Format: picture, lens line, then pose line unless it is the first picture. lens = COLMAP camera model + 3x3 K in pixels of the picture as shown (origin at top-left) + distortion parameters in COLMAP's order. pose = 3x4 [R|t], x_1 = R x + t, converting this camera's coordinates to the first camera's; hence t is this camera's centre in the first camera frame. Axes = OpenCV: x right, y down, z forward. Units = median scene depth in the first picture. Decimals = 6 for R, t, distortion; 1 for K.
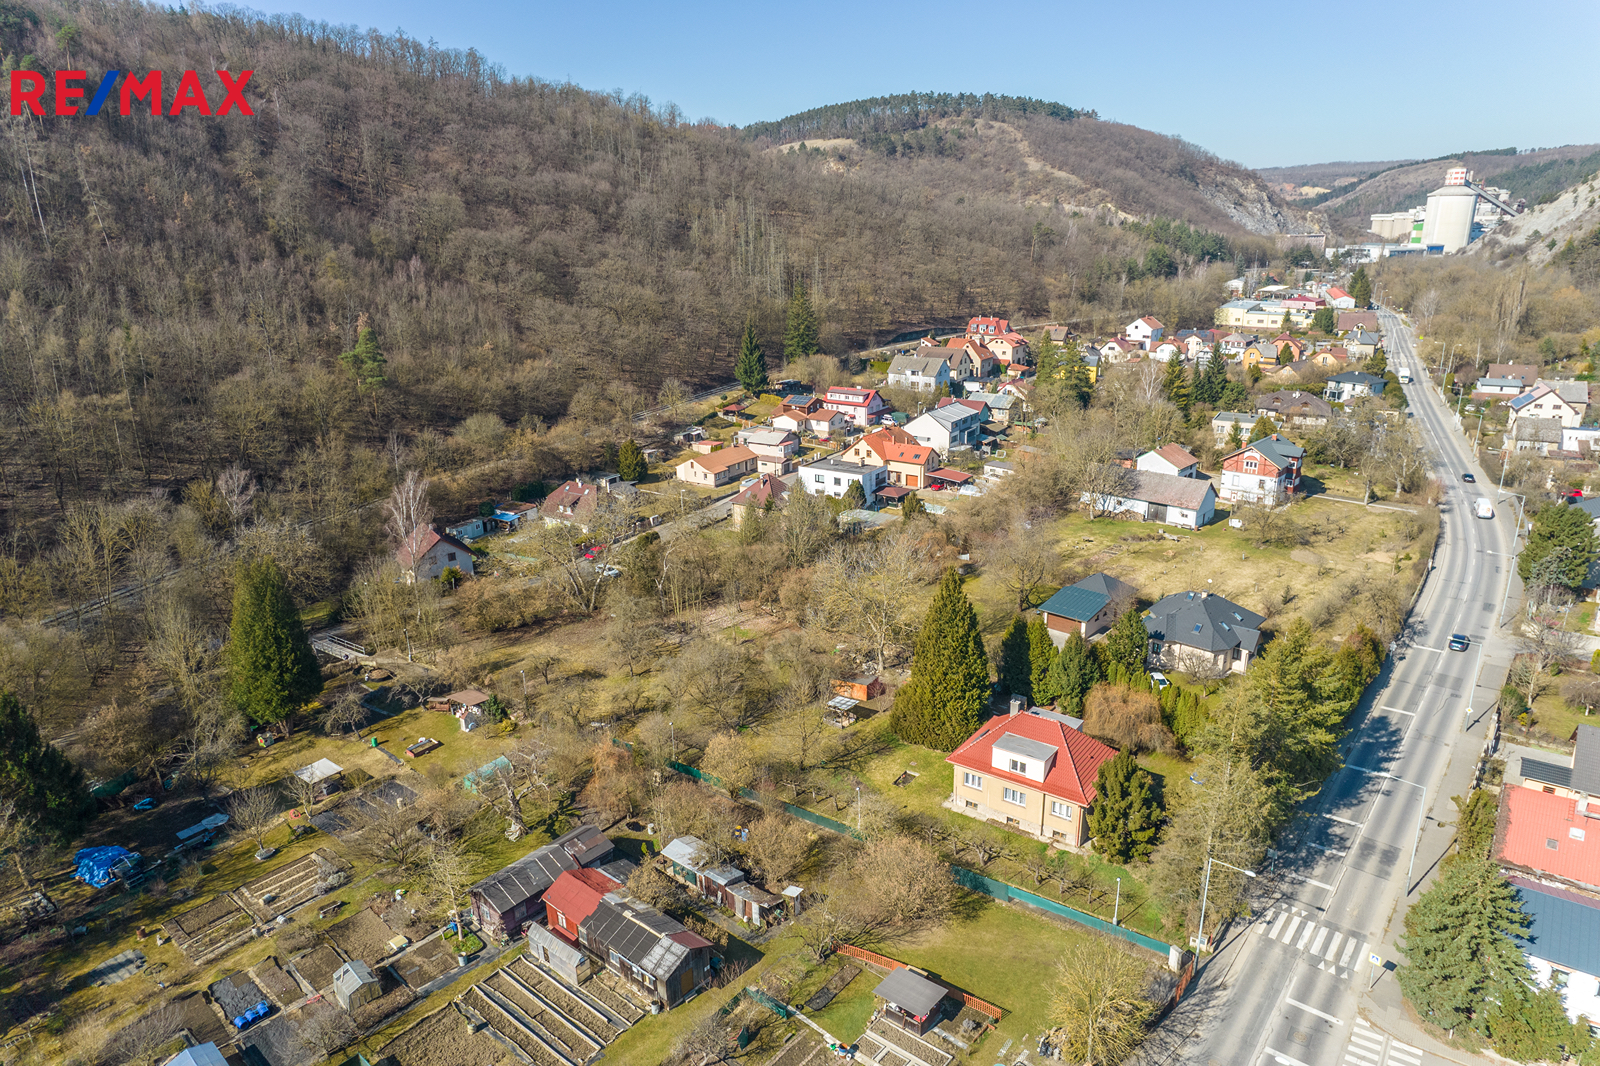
lens RADIAL K [[1022.4, 0, 800.6], [0, 1022.4, 554.6], [0, 0, 1]] dist [-0.079447, 0.068315]
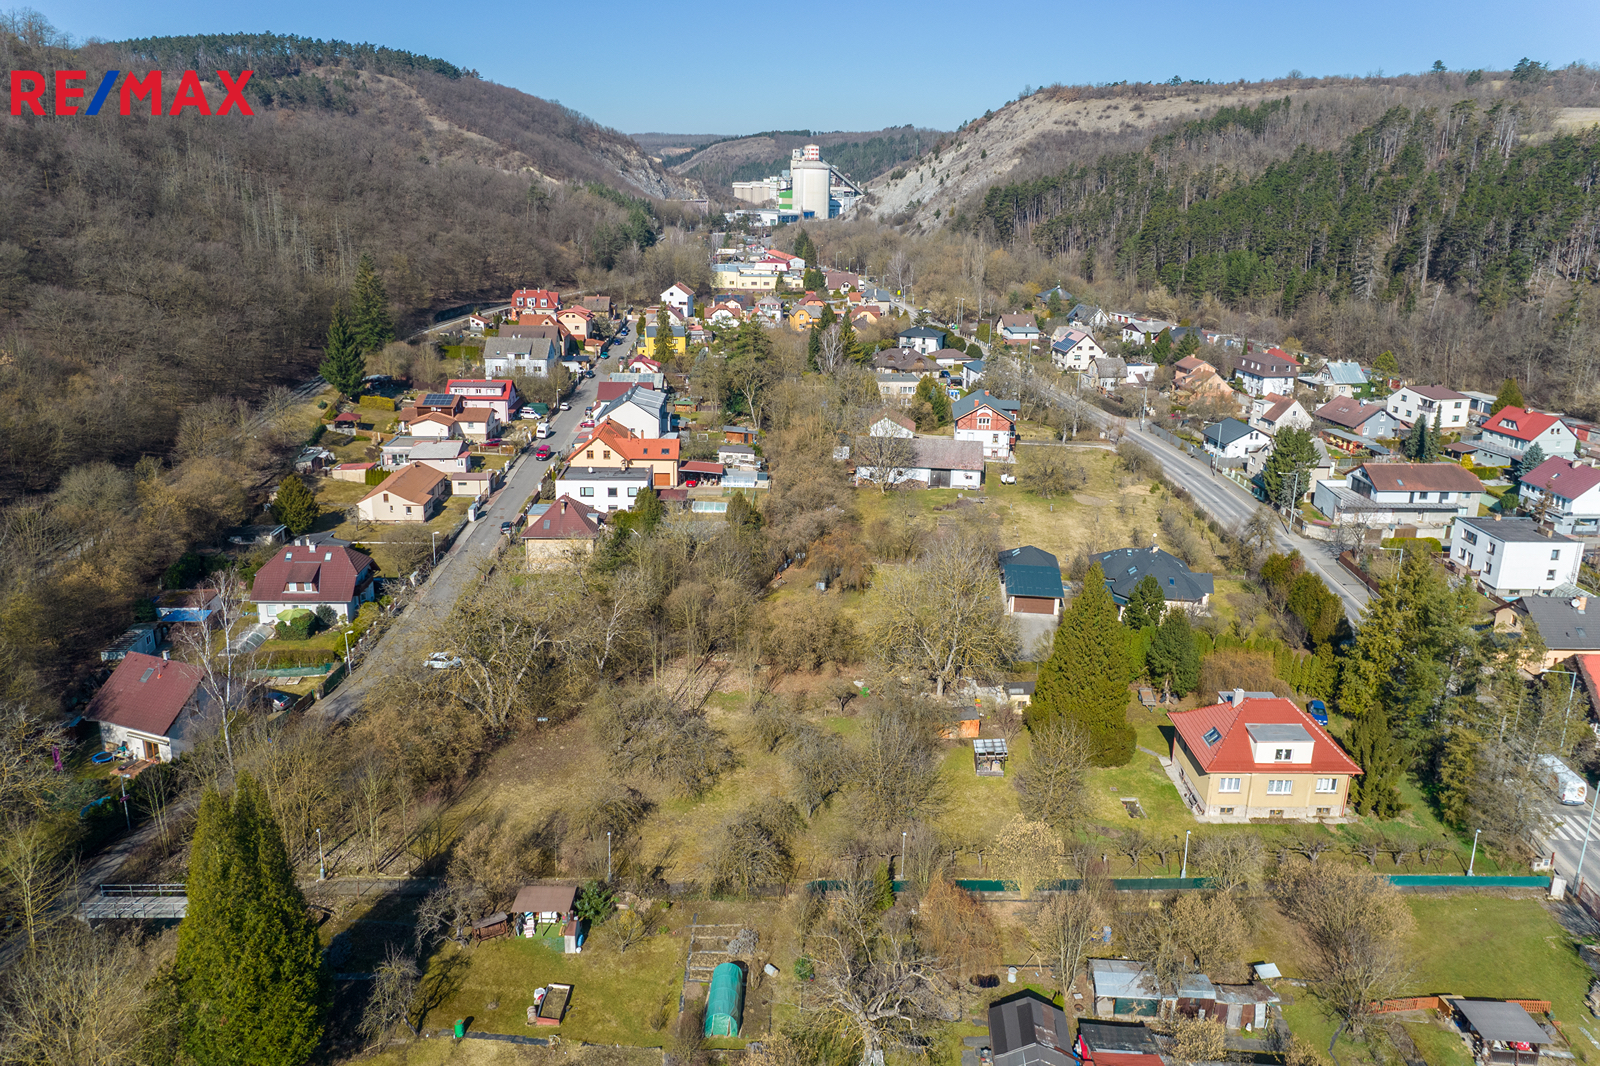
lens RADIAL K [[1067.4, 0, 810.1], [0, 1067.4, 474.6], [0, 0, 1]] dist [-0.083988, 0.068740]
pose [[0.804482, -0.127401, 0.580152, -0.252566], [0.157478, 0.987521, -0.001512, -0.044916], [-0.572720, 0.092577, 0.814507, 0.155839]]
